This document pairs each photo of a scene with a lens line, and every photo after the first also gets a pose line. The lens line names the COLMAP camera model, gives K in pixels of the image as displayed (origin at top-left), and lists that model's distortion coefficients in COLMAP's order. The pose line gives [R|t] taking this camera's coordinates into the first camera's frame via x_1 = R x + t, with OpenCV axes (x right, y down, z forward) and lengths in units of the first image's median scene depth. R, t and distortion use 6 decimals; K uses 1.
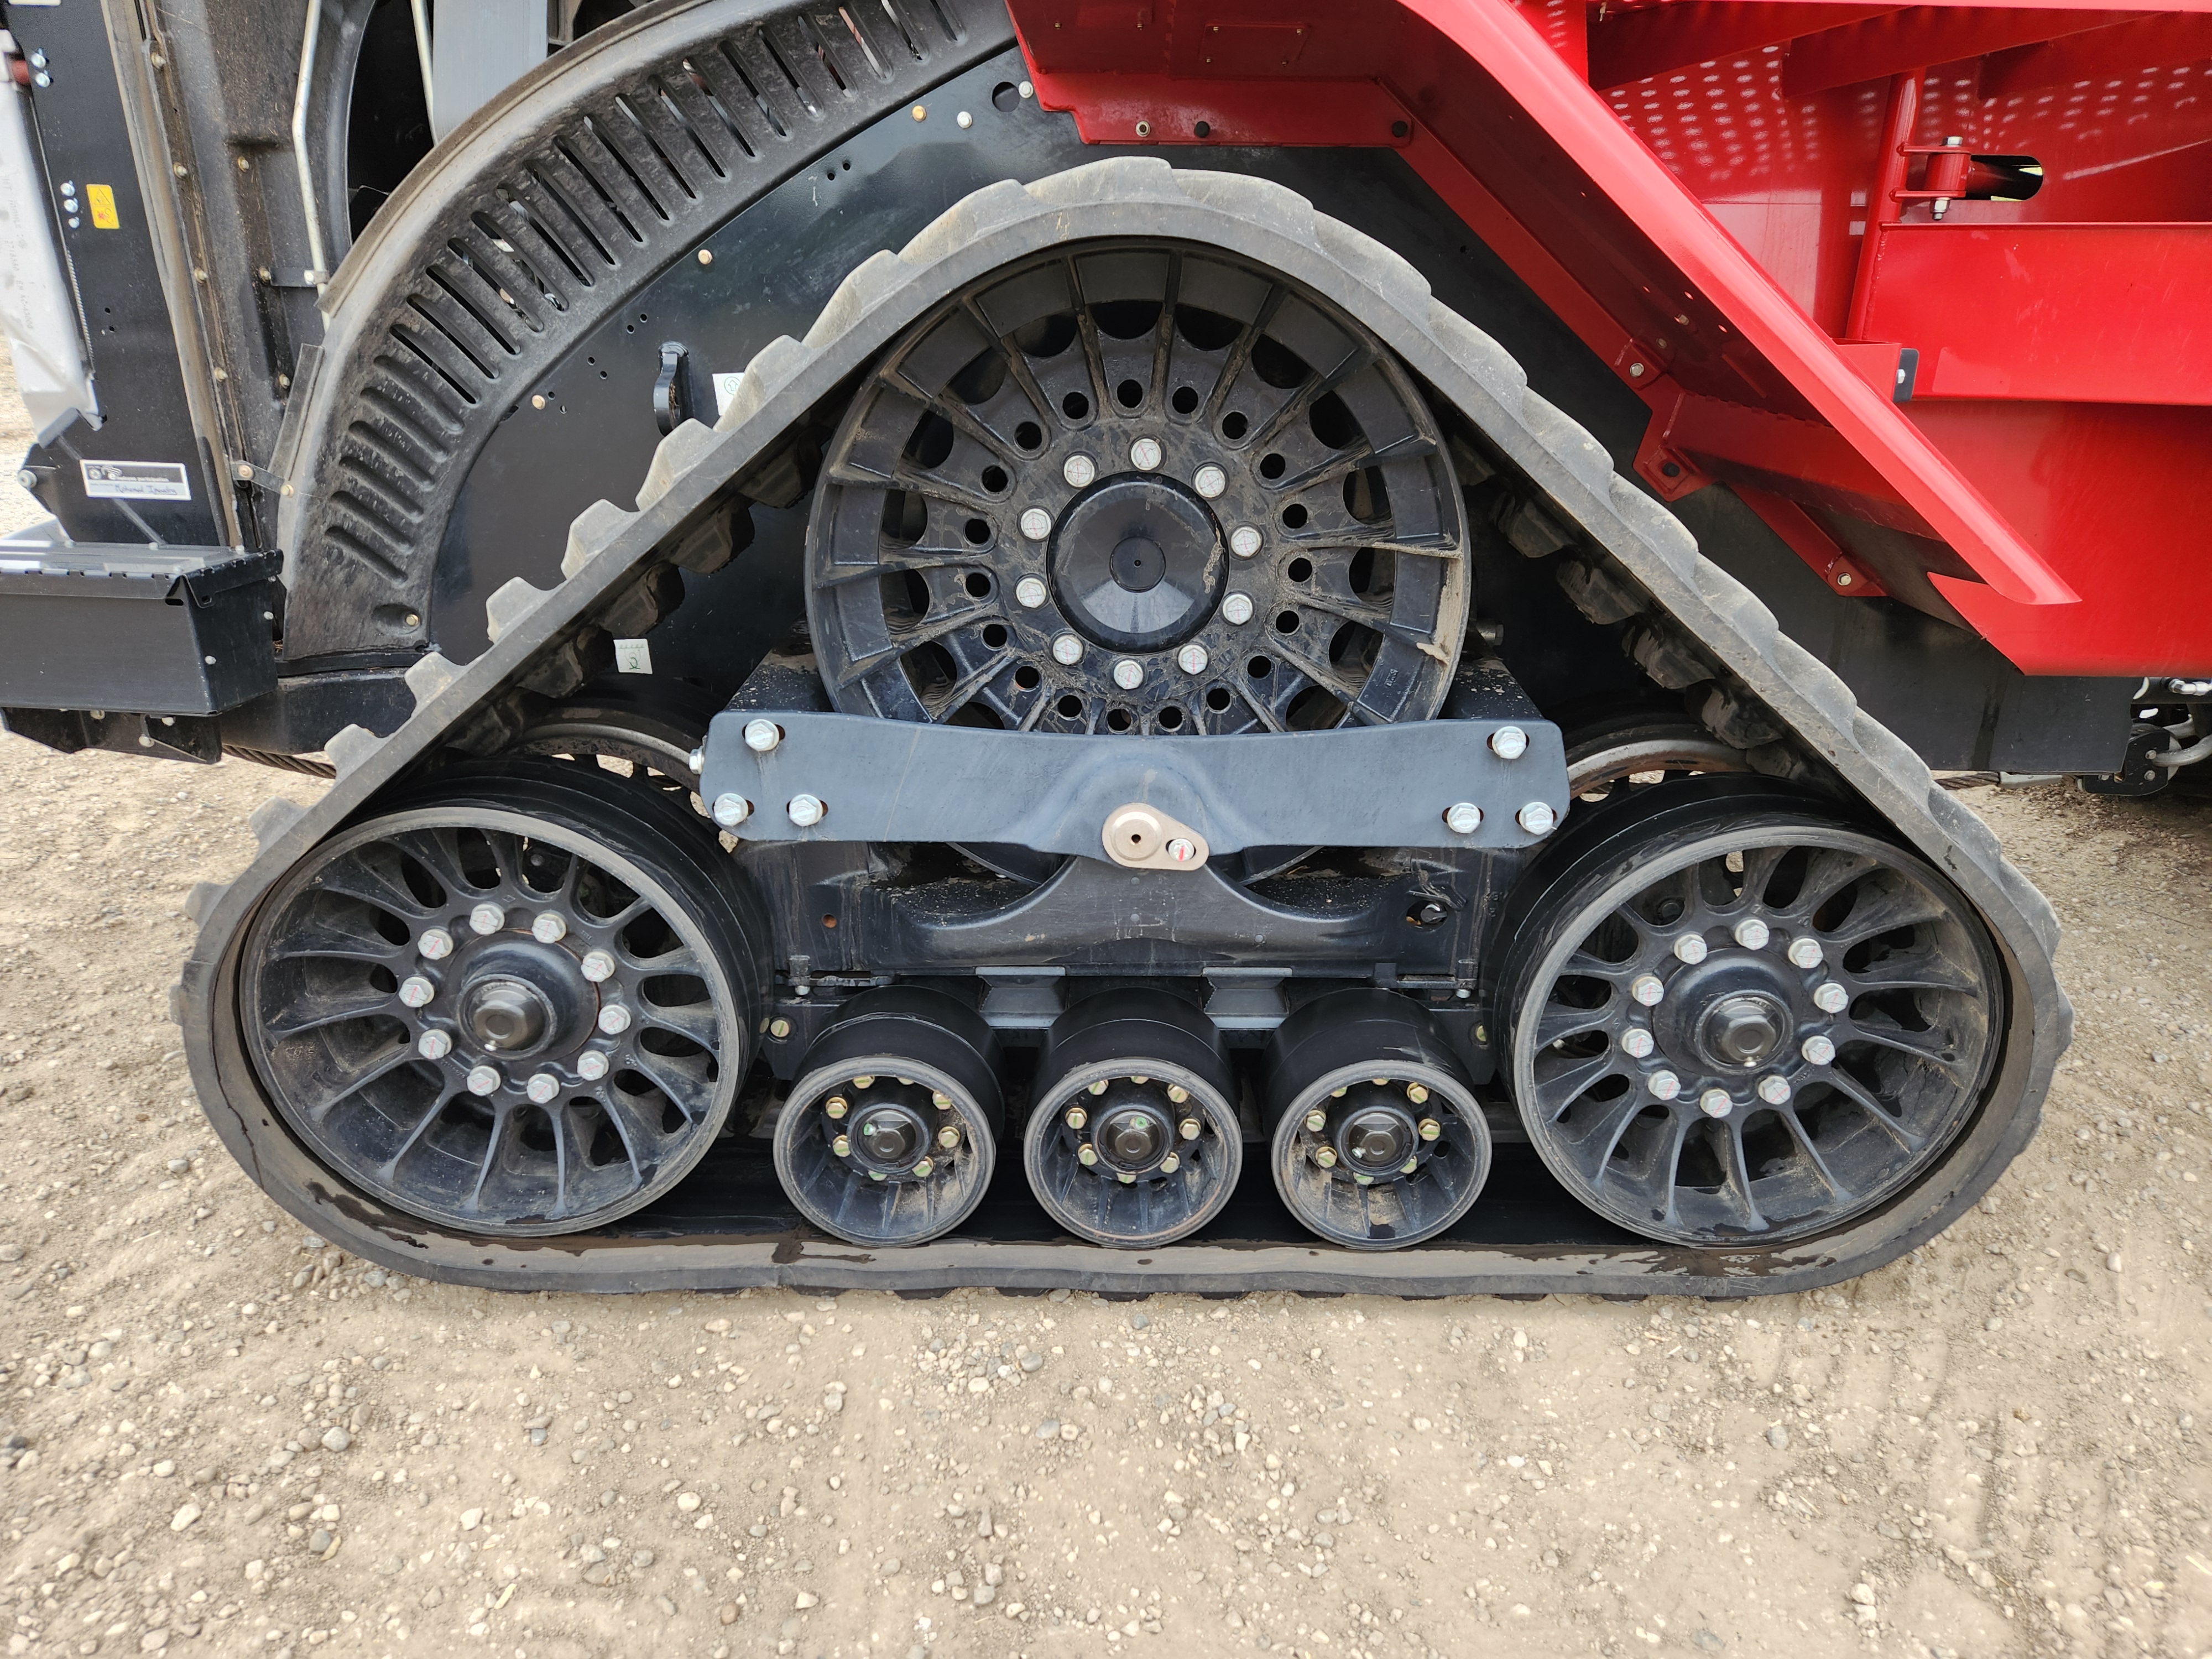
lens RADIAL K [[1477.1, 0, 1138.3], [0, 1477.1, 860.6], [0, 0, 1]] dist [0.031063, -0.009941]
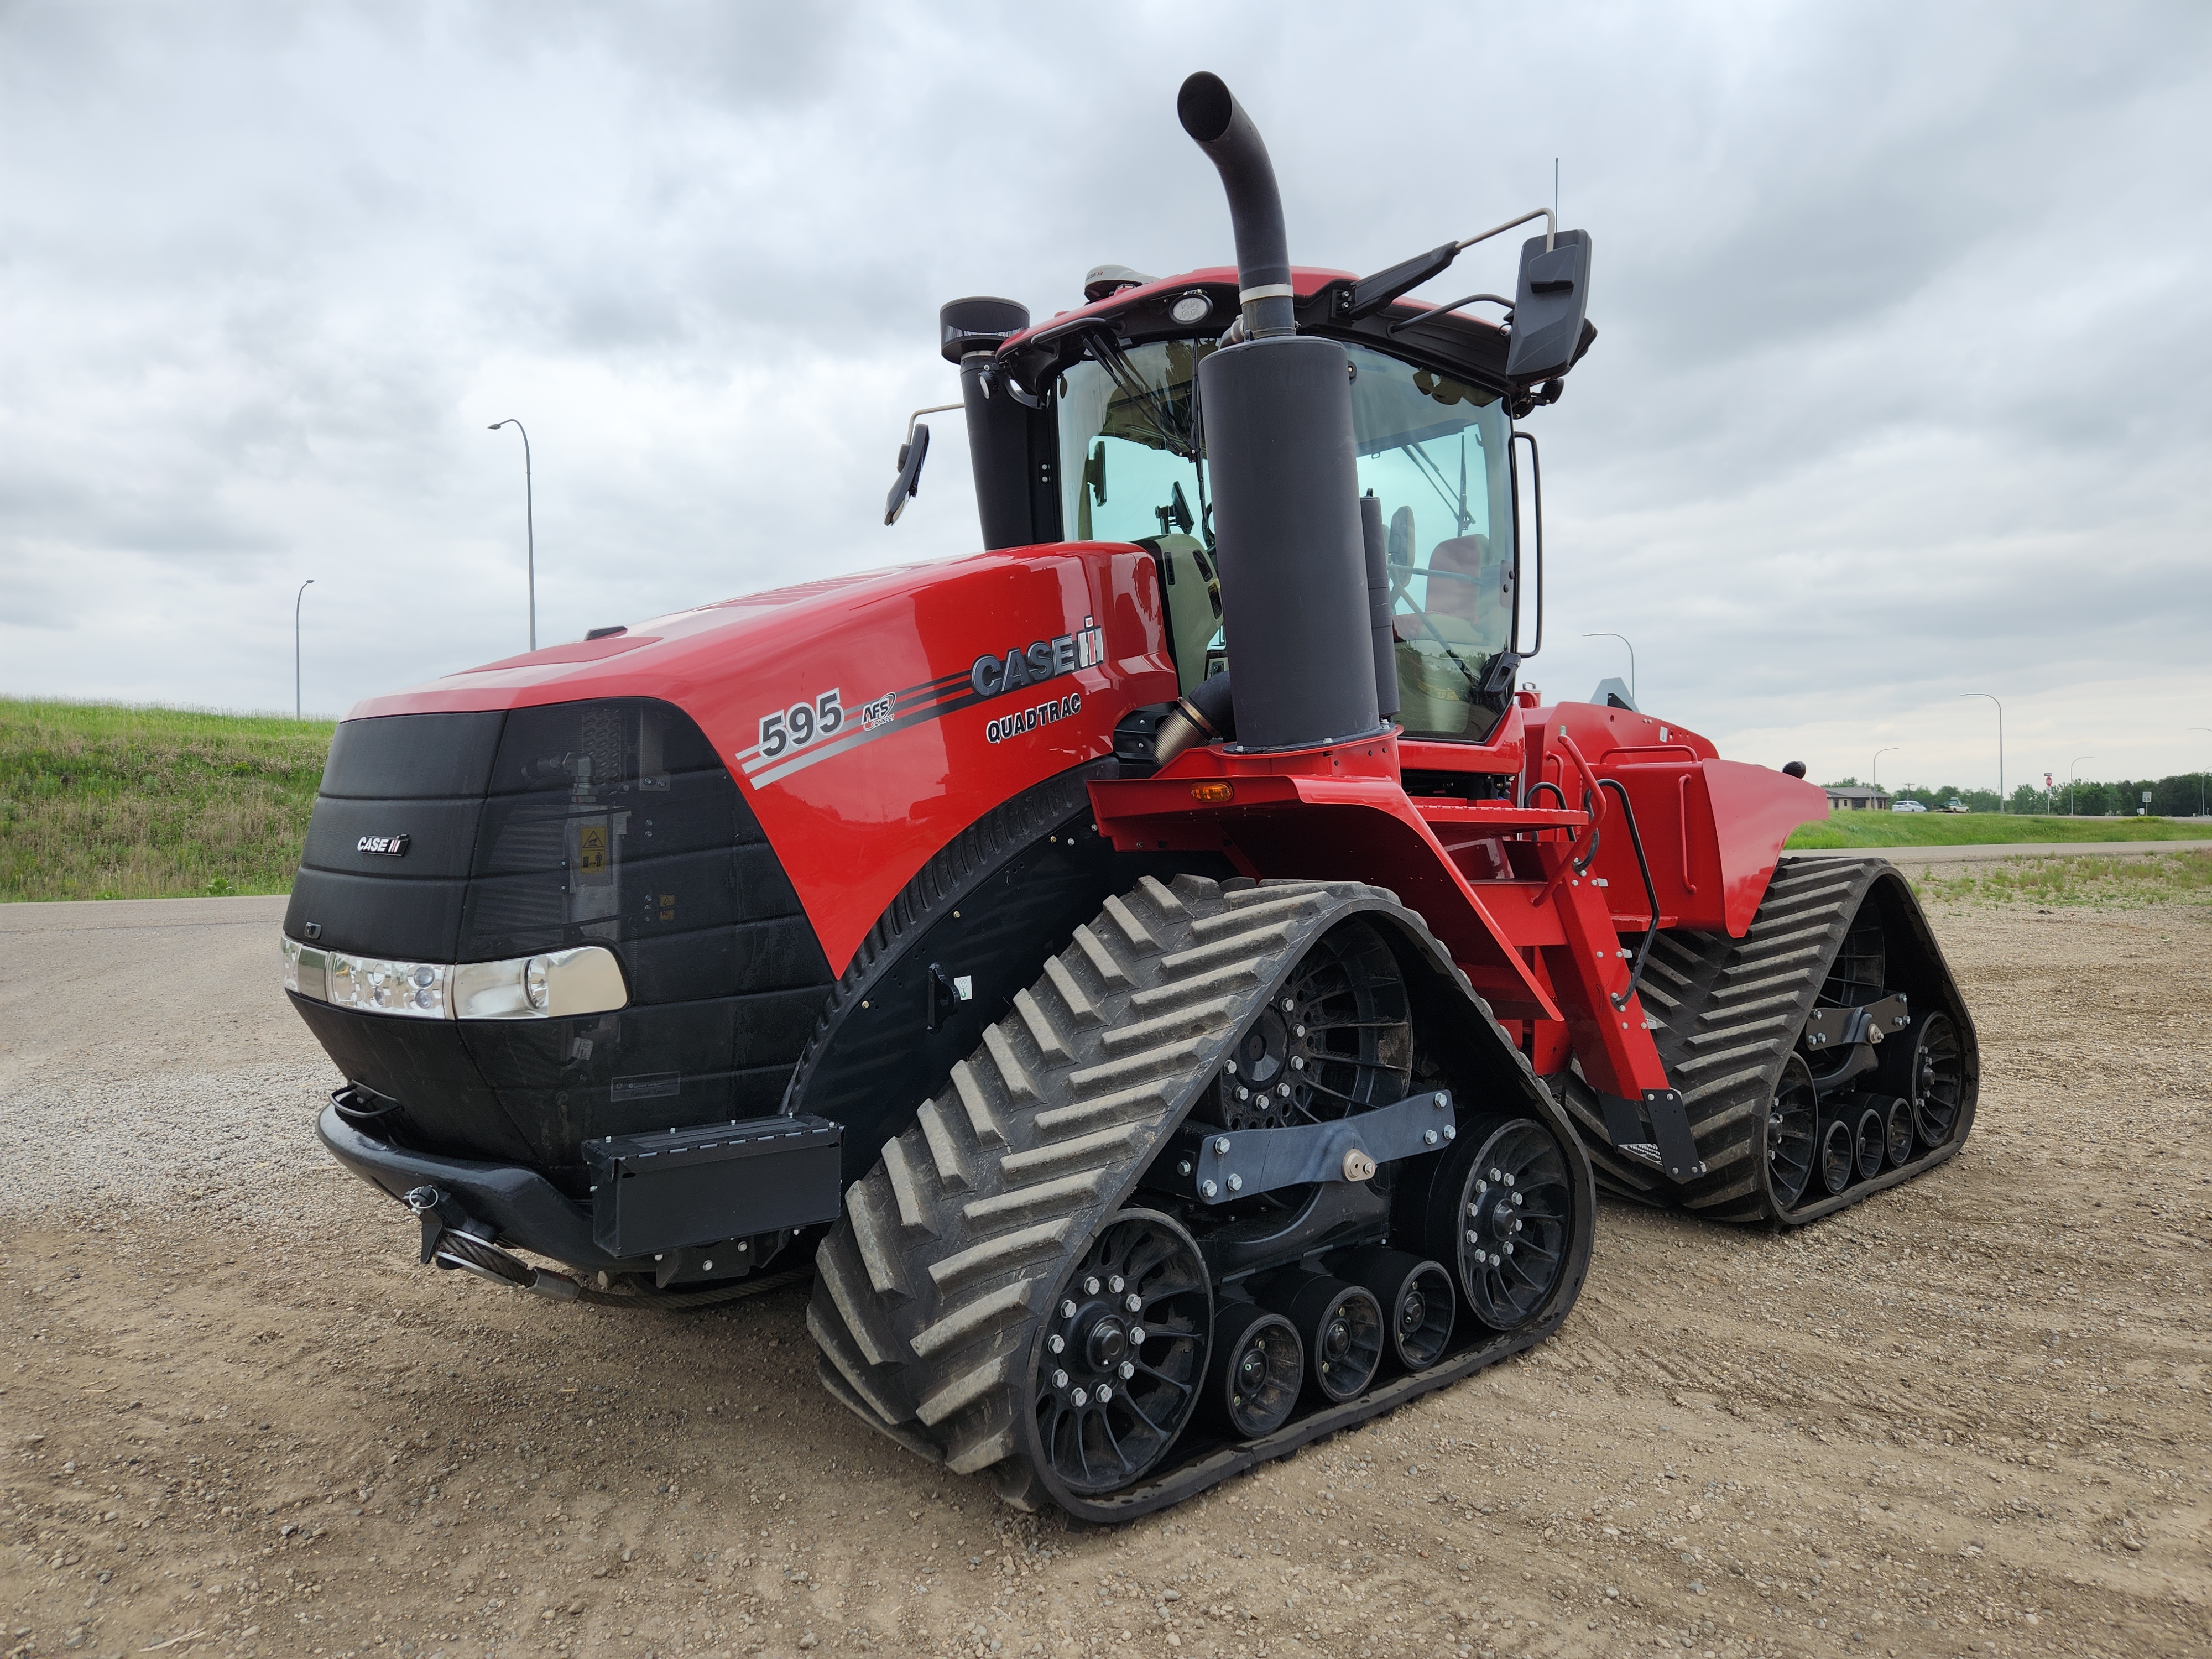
lens RADIAL K [[1539.4, 0, 1121.7], [0, 1539.4, 848.7], [0, 0, 1]] dist [0.064838, -0.056924]
pose [[0.732731, -0.027650, 0.679957, -1.573104], [0.260816, 0.934288, -0.243066, 0.009723], [-0.628554, 0.355446, 0.691793, -0.443469]]
